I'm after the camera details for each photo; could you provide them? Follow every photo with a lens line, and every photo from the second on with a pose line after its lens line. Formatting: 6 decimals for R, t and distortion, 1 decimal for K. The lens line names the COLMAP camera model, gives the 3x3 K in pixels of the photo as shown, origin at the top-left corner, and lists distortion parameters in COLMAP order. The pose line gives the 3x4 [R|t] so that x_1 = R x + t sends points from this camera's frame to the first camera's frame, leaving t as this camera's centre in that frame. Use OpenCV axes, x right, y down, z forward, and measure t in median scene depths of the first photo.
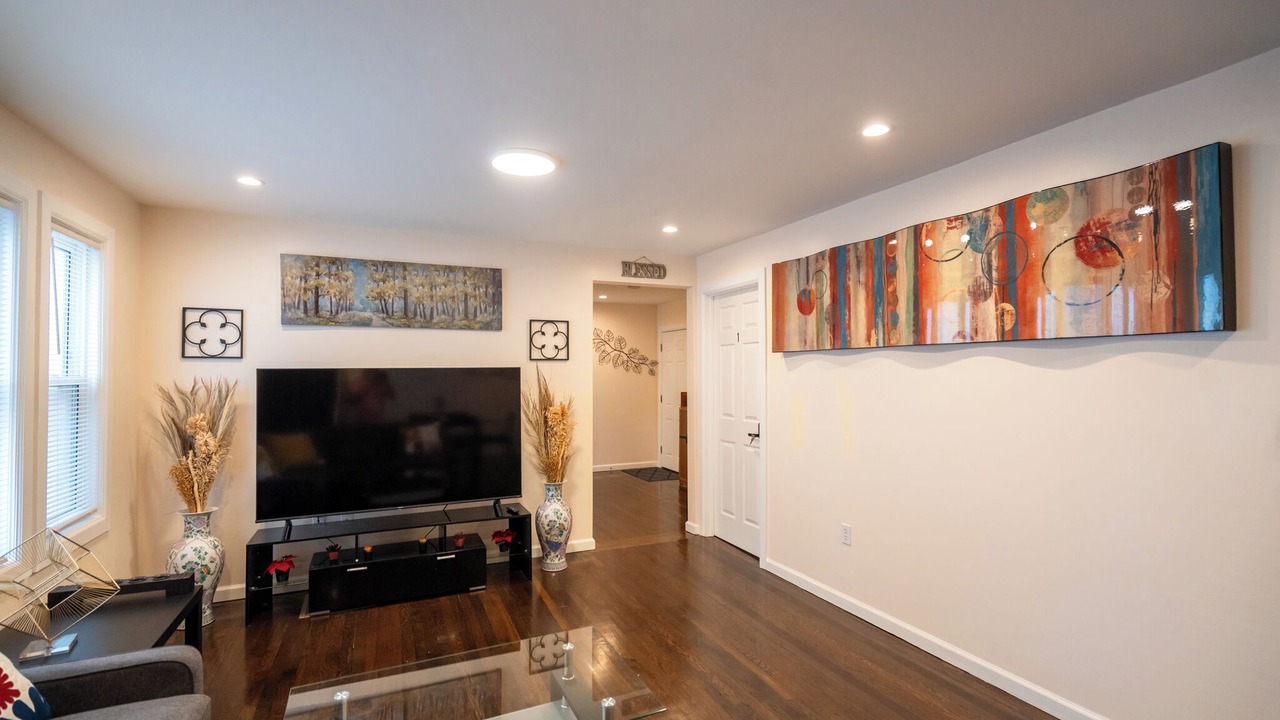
lens RADIAL K [[577.9, 0, 639.1], [0, 577.9, 365.4], [0, 0, 1]] dist [0.000560, 0.000788]
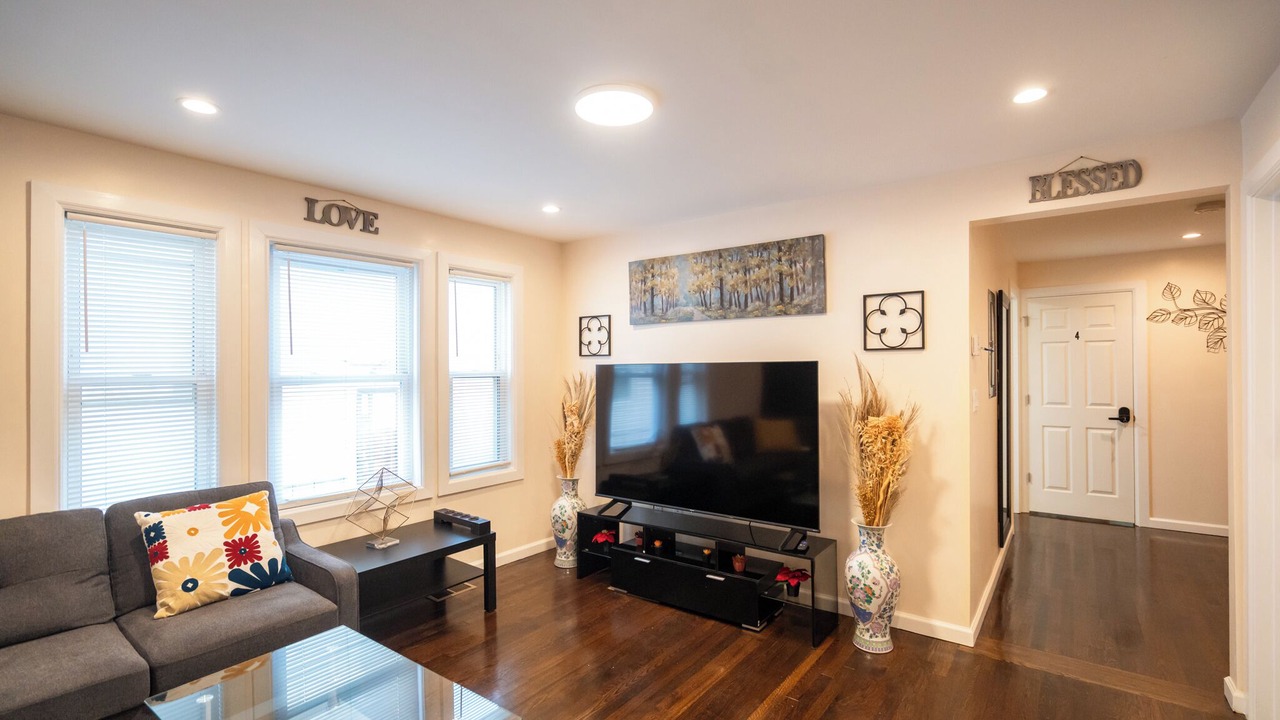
lens RADIAL K [[577.9, 0, 639.1], [0, 577.9, 365.4], [0, 0, 1]] dist [0.000560, 0.000788]
pose [[0.474497, 0.000695, -0.880257, 0.348641], [0.016335, 0.999821, 0.009595, -0.002147], [0.880106, -0.018931, 0.474400, 0.435856]]
